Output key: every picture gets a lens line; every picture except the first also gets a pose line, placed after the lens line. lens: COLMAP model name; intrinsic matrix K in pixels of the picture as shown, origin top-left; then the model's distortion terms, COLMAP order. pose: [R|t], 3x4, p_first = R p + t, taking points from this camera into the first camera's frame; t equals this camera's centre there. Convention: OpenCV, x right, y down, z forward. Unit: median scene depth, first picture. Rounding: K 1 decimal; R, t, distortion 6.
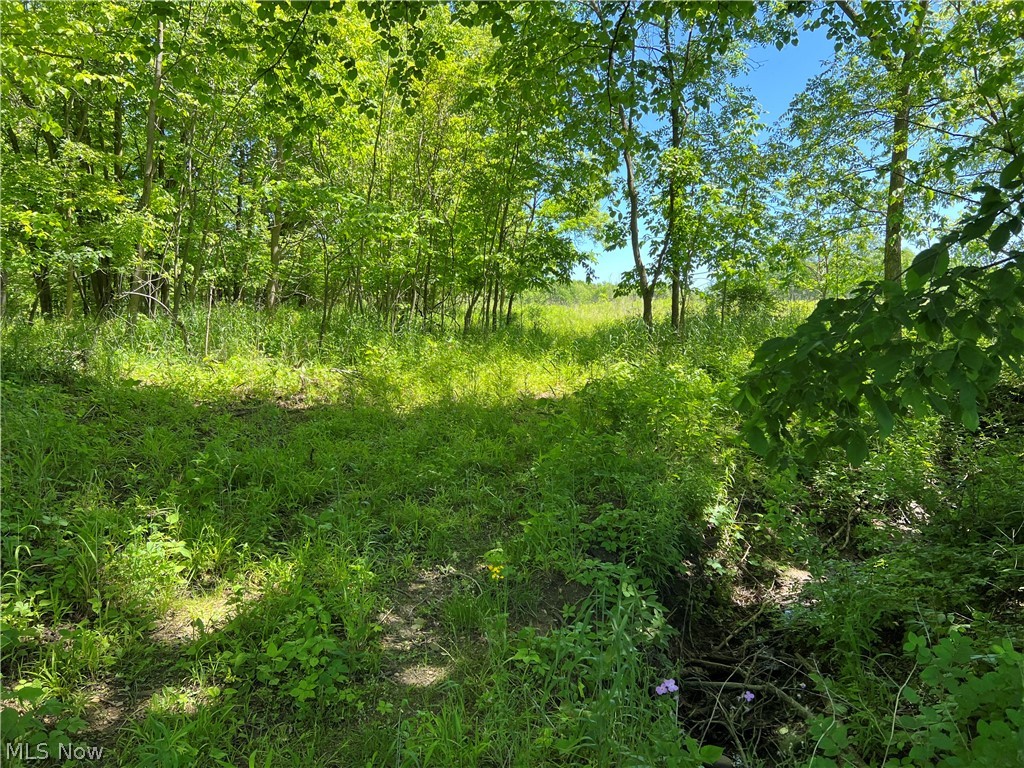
lens RADIAL K [[769.7, 0, 513.8], [0, 769.7, 384.0], [0, 0, 1]] dist [0.006692, -0.000354]
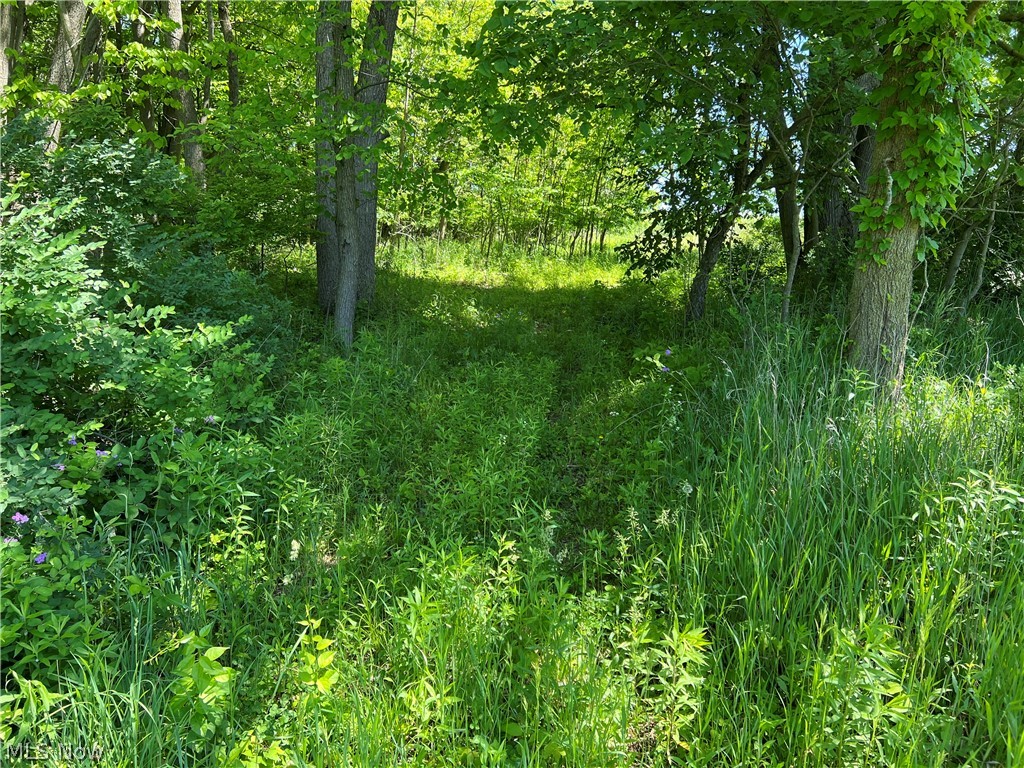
lens RADIAL K [[769.7, 0, 510.9], [0, 769.7, 386.0], [0, 0, 1]] dist [0.006692, -0.000354]
pose [[0.987757, 0.040123, -0.150754, 0.073513], [-0.026668, 0.995564, 0.090233, 0.064062], [0.153705, -0.085108, 0.984445, -0.664097]]
